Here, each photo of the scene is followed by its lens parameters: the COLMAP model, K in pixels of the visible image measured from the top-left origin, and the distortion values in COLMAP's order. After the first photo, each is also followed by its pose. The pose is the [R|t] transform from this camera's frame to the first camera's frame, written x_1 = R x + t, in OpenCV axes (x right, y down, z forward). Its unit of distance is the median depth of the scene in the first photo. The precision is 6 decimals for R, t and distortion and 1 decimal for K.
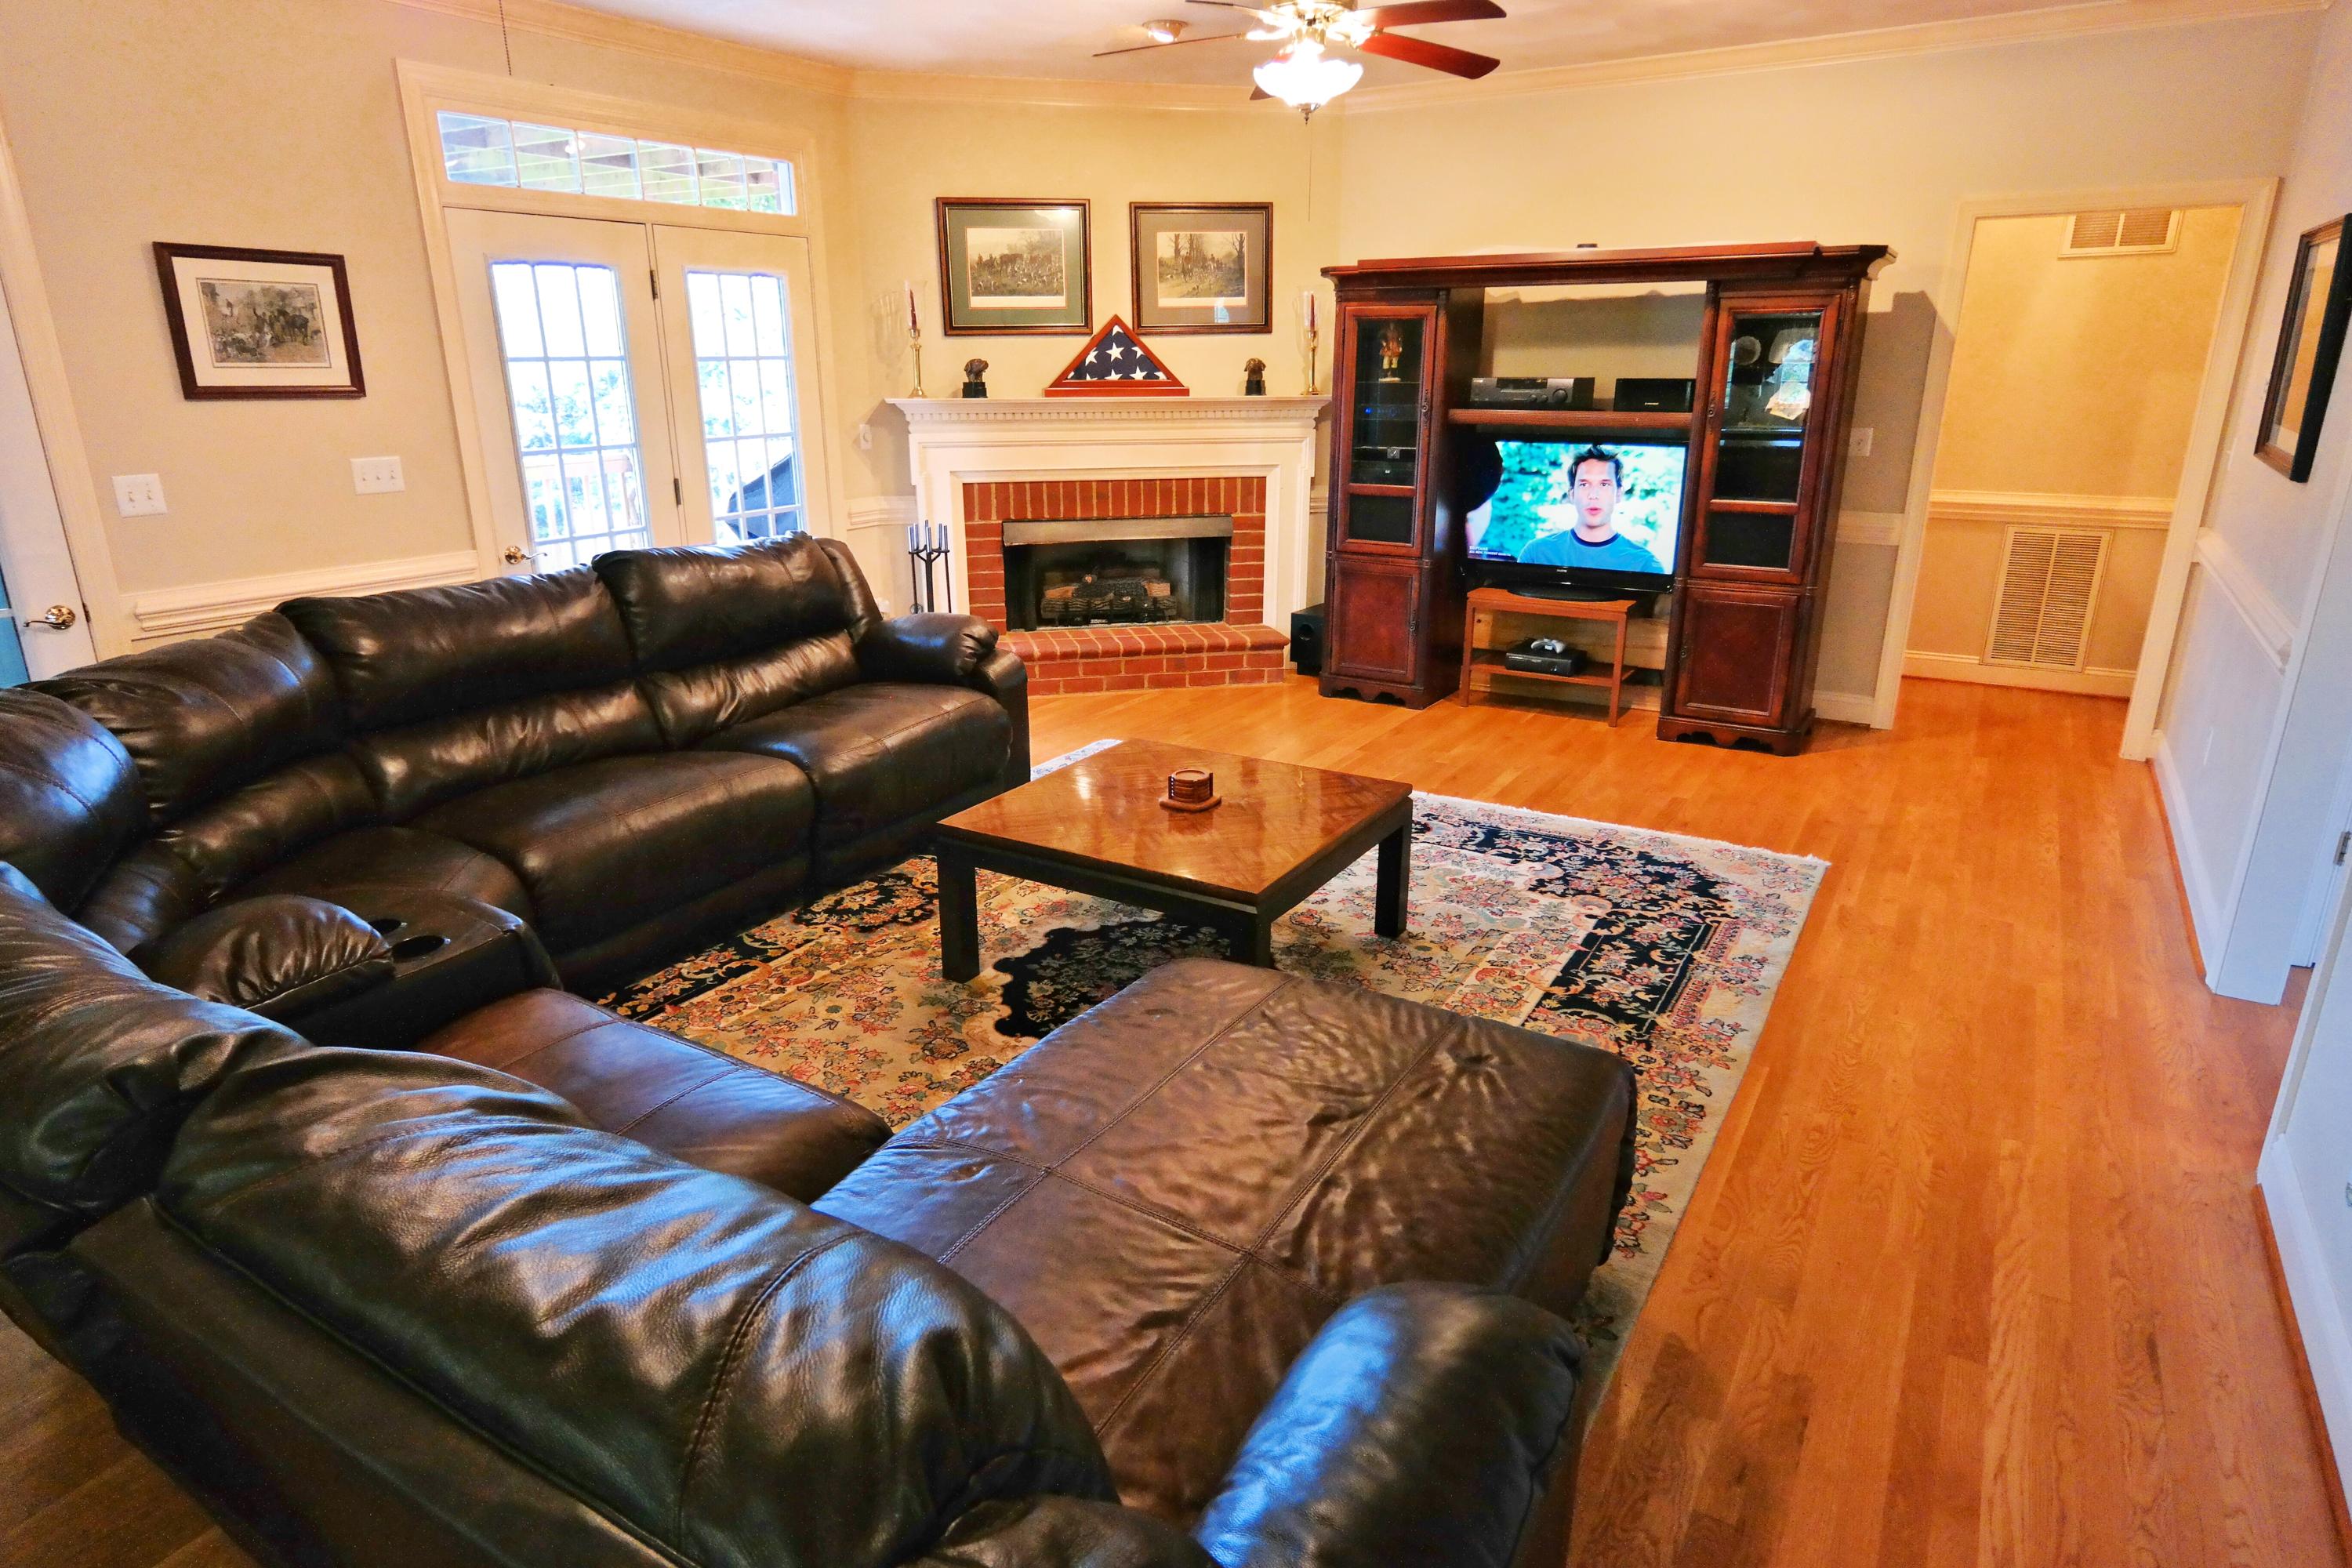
lens RADIAL K [[1362.4, 0, 1174.9], [0, 1362.4, 790.2], [0, 0, 1]] dist [0.007352, 0.005818]
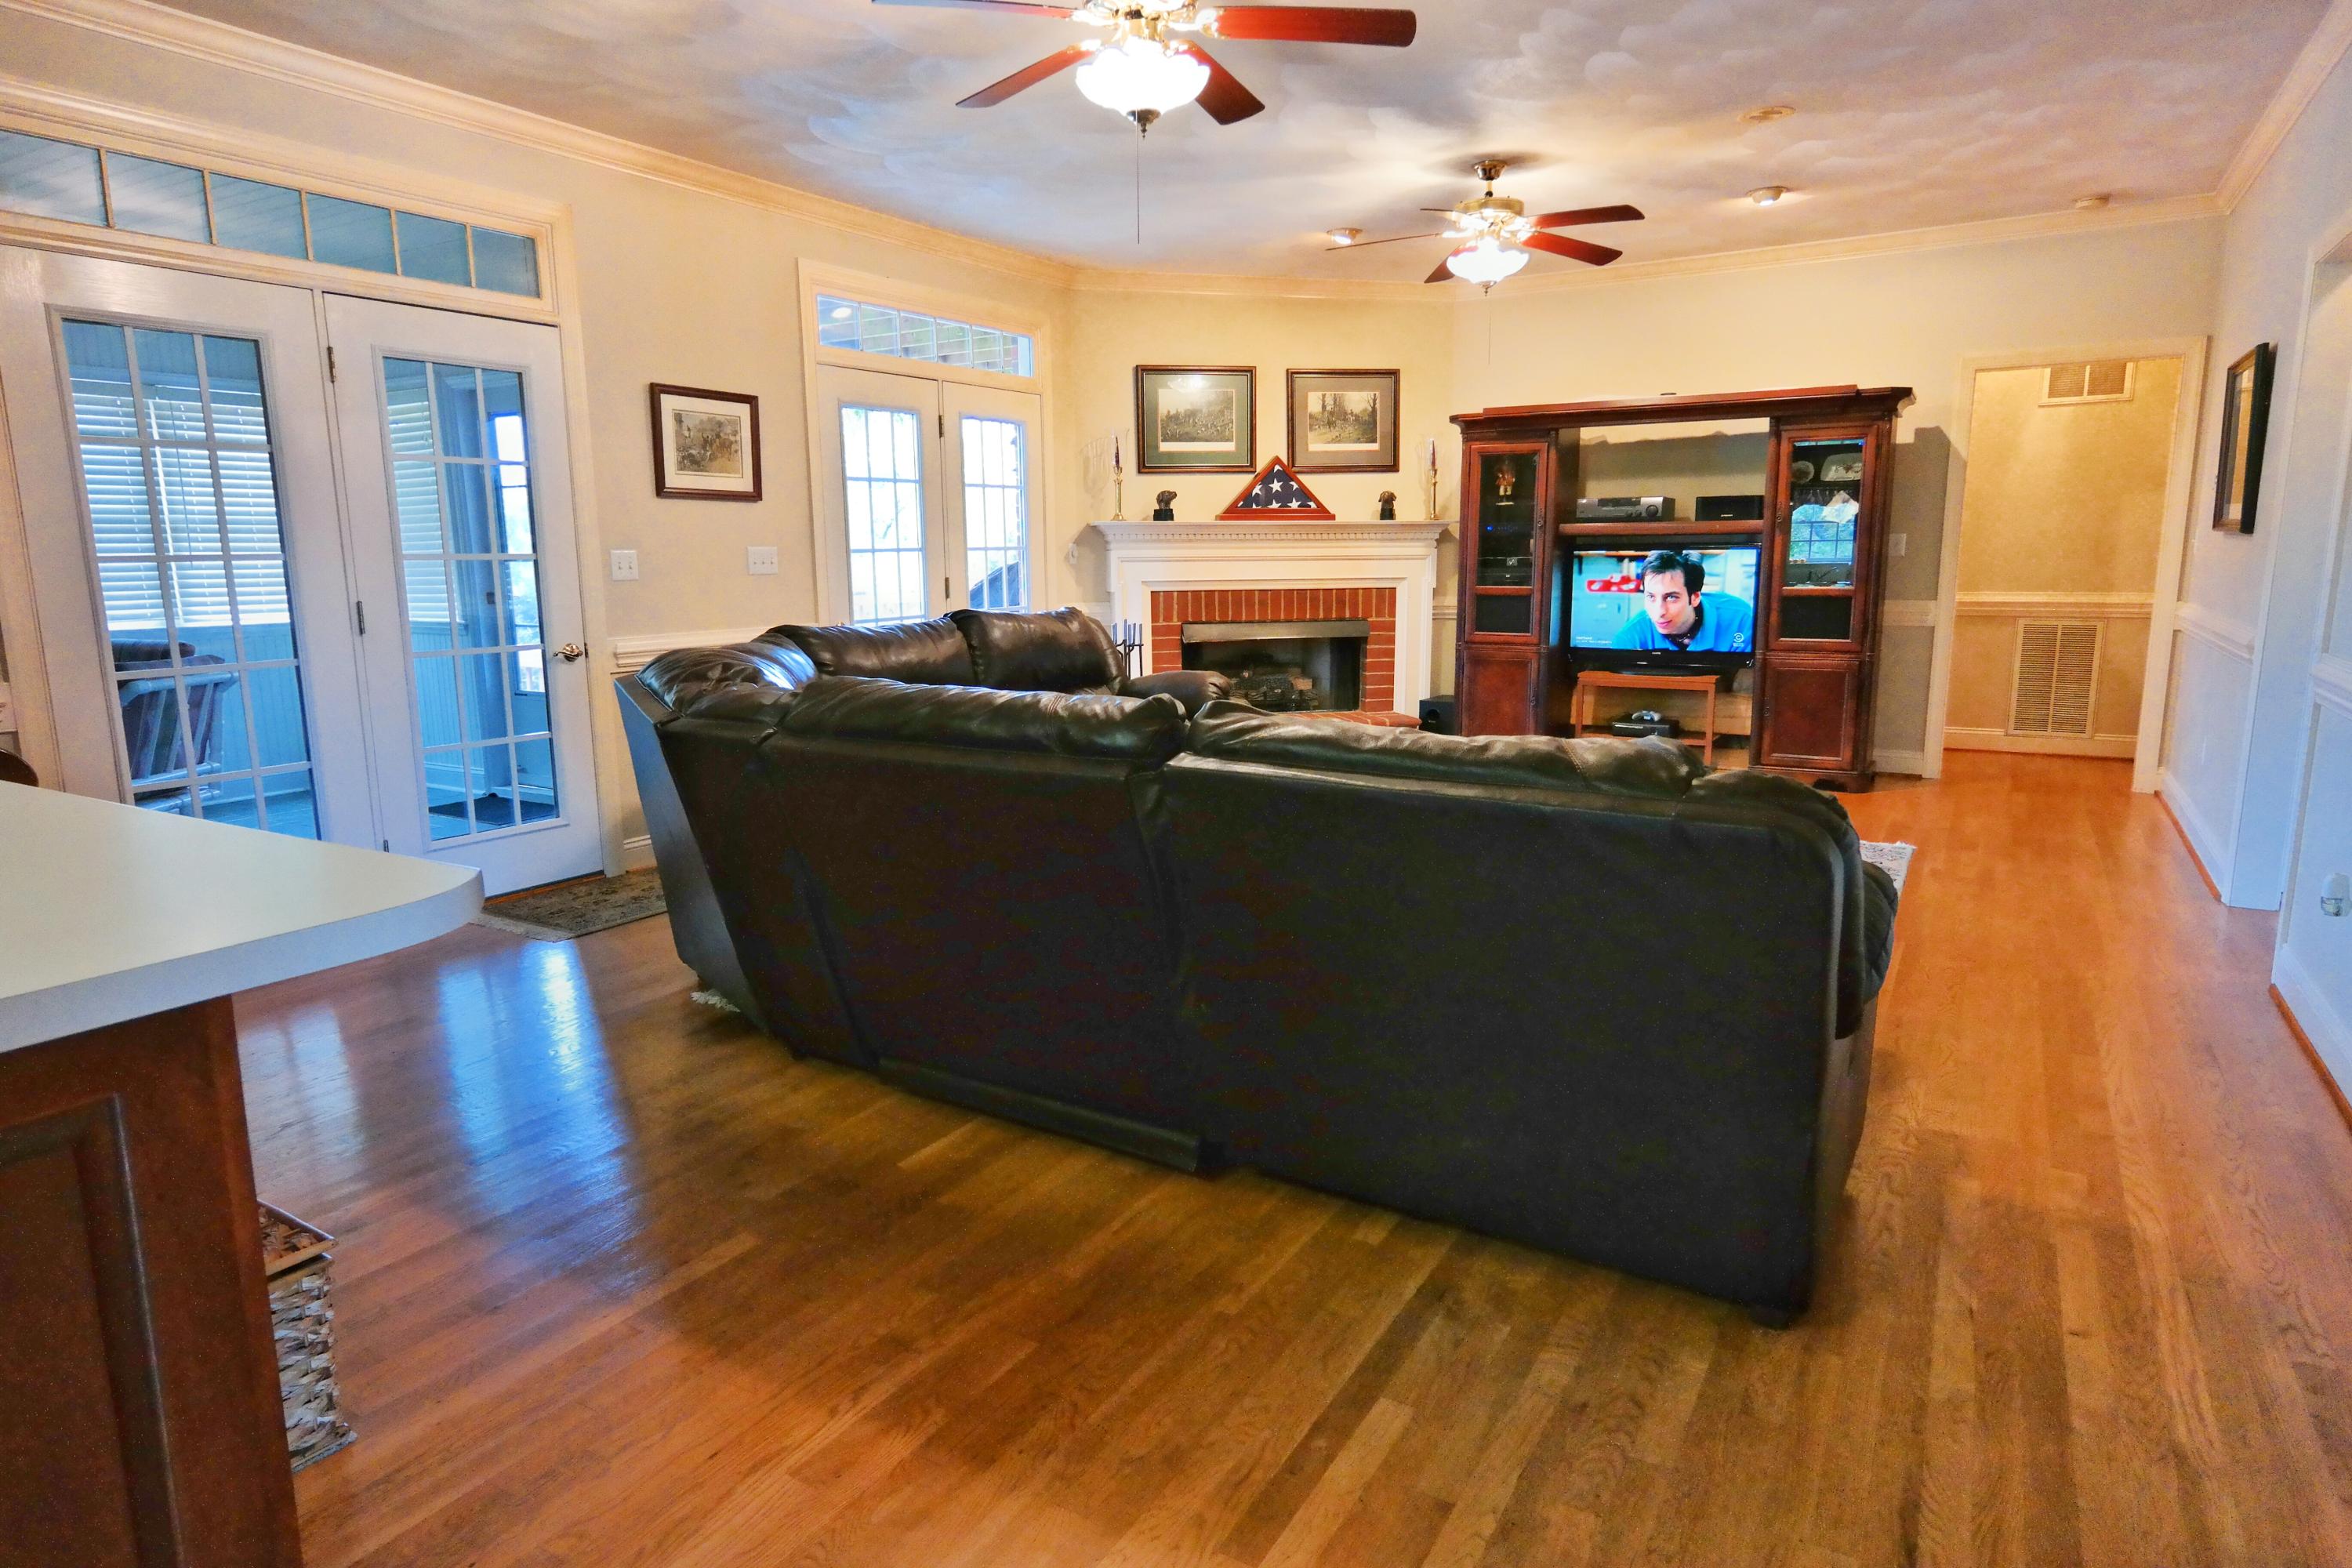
lens RADIAL K [[1362.4, 0, 1180.8], [0, 1362.4, 782.3], [0, 0, 1]] dist [0.007352, 0.005818]
pose [[0.999949, -0.008025, 0.006177, -0.151148], [0.008810, 0.990127, -0.139894, 0.121671], [-0.004993, 0.139941, 0.990147, -0.186381]]
